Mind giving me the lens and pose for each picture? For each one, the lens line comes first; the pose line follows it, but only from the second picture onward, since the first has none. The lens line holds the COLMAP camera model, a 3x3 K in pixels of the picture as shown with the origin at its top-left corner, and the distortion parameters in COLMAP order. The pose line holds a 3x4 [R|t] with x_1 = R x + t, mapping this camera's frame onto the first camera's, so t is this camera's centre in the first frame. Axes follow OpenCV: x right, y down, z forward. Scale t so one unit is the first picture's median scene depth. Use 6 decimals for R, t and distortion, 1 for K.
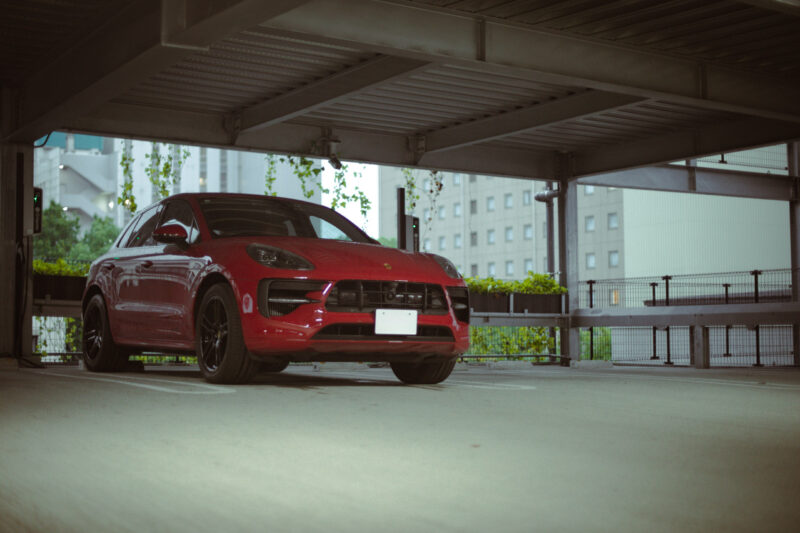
lens RADIAL K [[1139.3, 0, 400.0], [0, 1139.3, 266.5], [0, 0, 1]] dist [-0.171863, 0.088726]
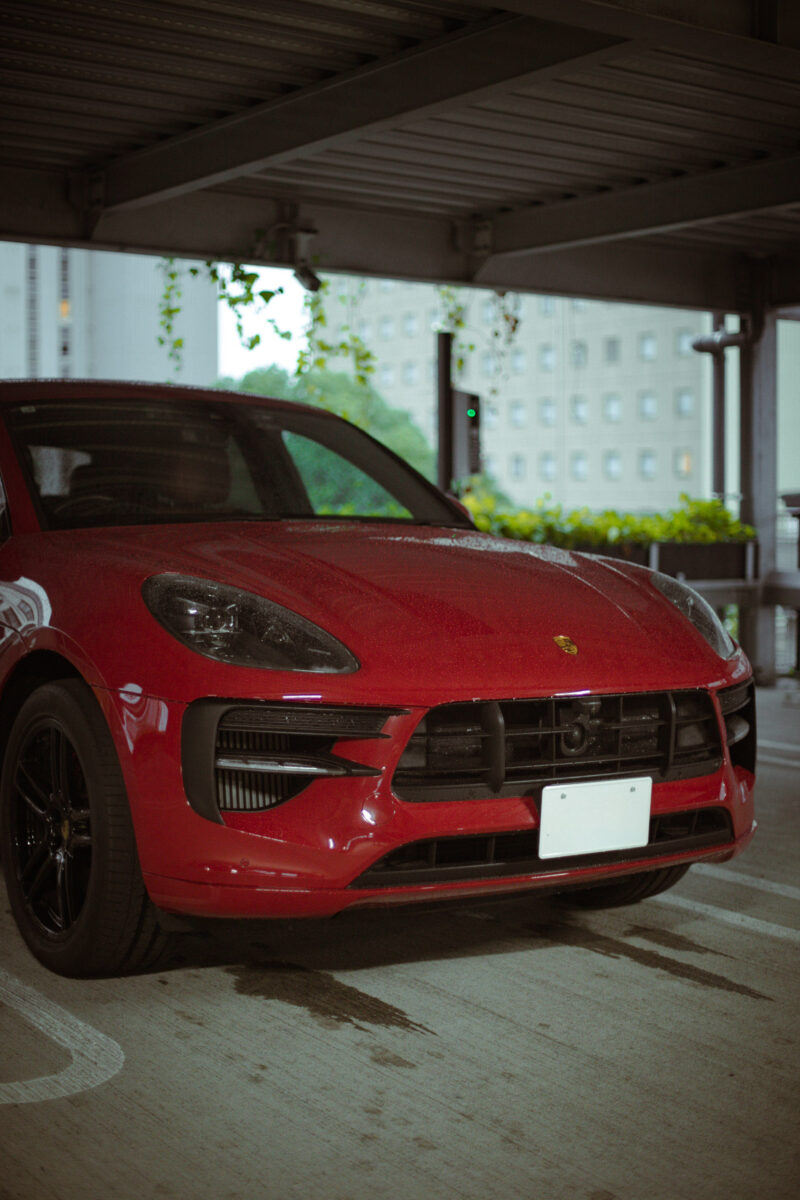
lens RADIAL K [[1708.9, 0, 361.6], [0, 1708.9, 664.1], [0, 0, 1]] dist [-0.171863, 0.088726]
pose [[0.999897, 0.004004, 0.013779, -0.042987], [-0.006043, 0.988464, 0.151334, -0.038585], [-0.013014, -0.151402, 0.988387, 0.277378]]
